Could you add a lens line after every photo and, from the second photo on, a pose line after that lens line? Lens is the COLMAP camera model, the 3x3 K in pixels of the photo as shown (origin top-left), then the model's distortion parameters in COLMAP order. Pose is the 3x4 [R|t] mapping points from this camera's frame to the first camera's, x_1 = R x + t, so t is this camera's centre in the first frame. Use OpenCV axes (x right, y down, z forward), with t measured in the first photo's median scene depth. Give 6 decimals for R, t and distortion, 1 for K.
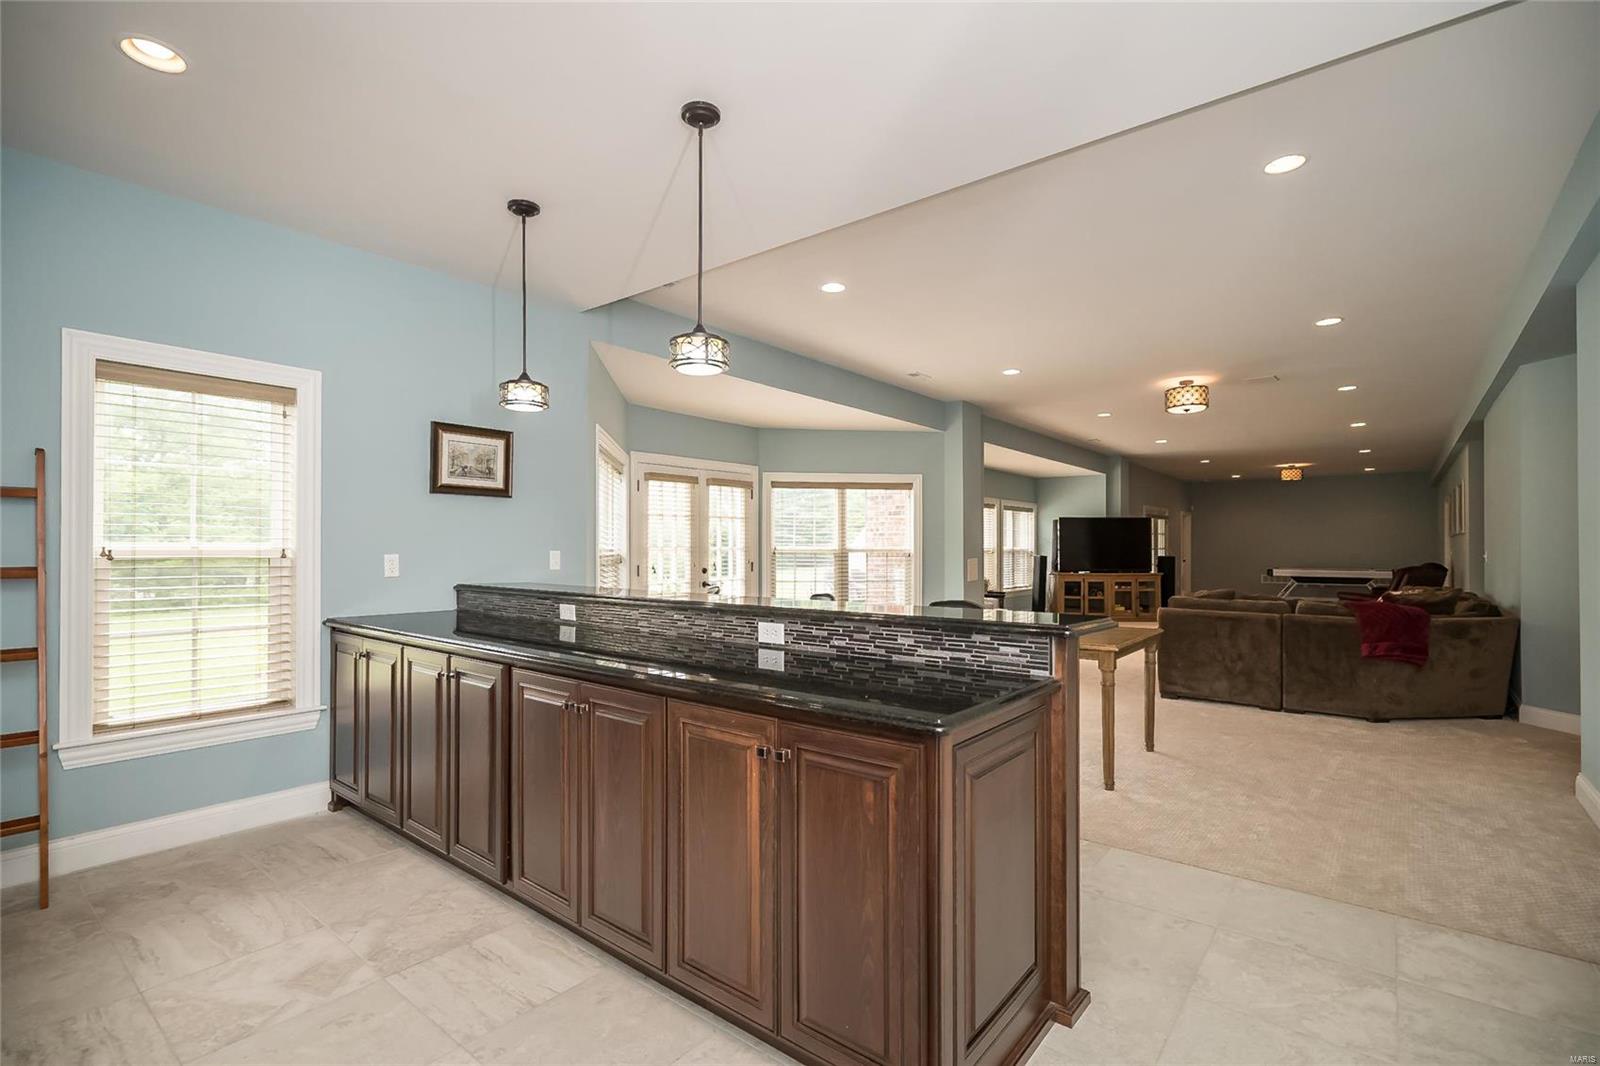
lens RADIAL K [[724.0, 0, 798.6], [0, 724.0, 540.9], [0, 0, 1]] dist [-0.024676, -0.000051]
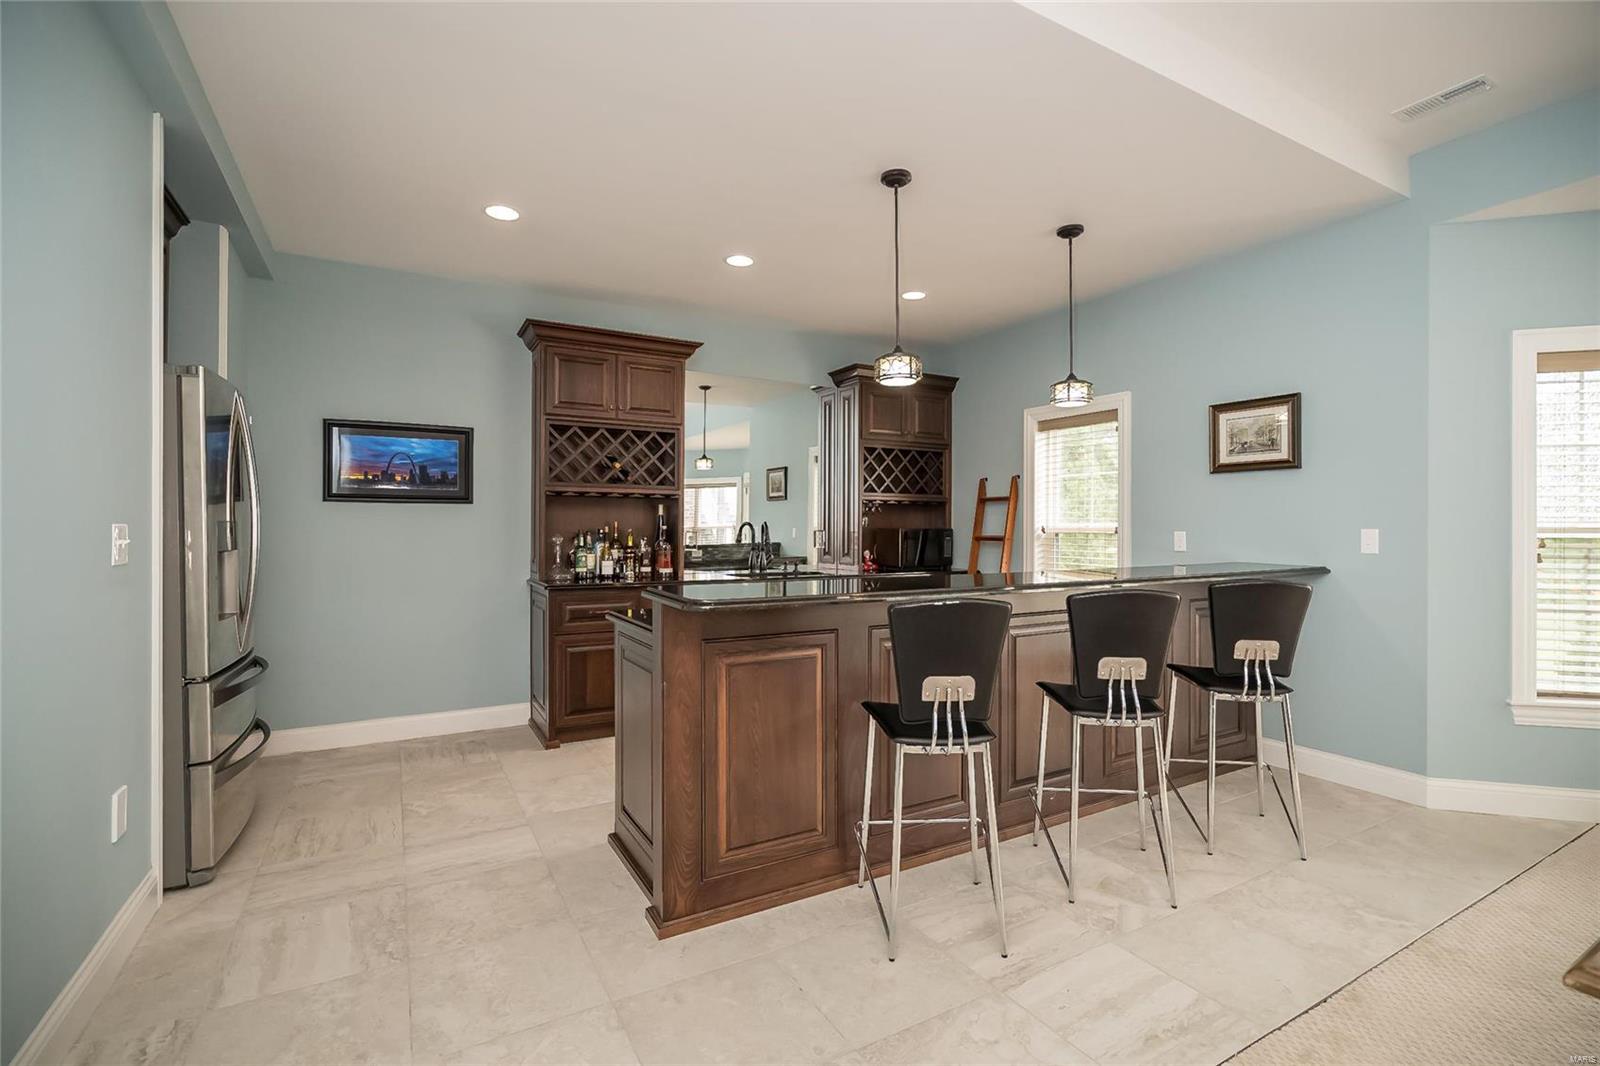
lens RADIAL K [[727.6, 0, 799.7], [0, 727.6, 527.1], [0, 0, 1]] dist [-0.000965, -0.000013]
pose [[-0.363645, -0.002327, -0.931535, 0.657567], [0.007947, 0.999953, -0.005601, 0.012295], [0.931504, -0.009440, -0.363609, 0.769607]]
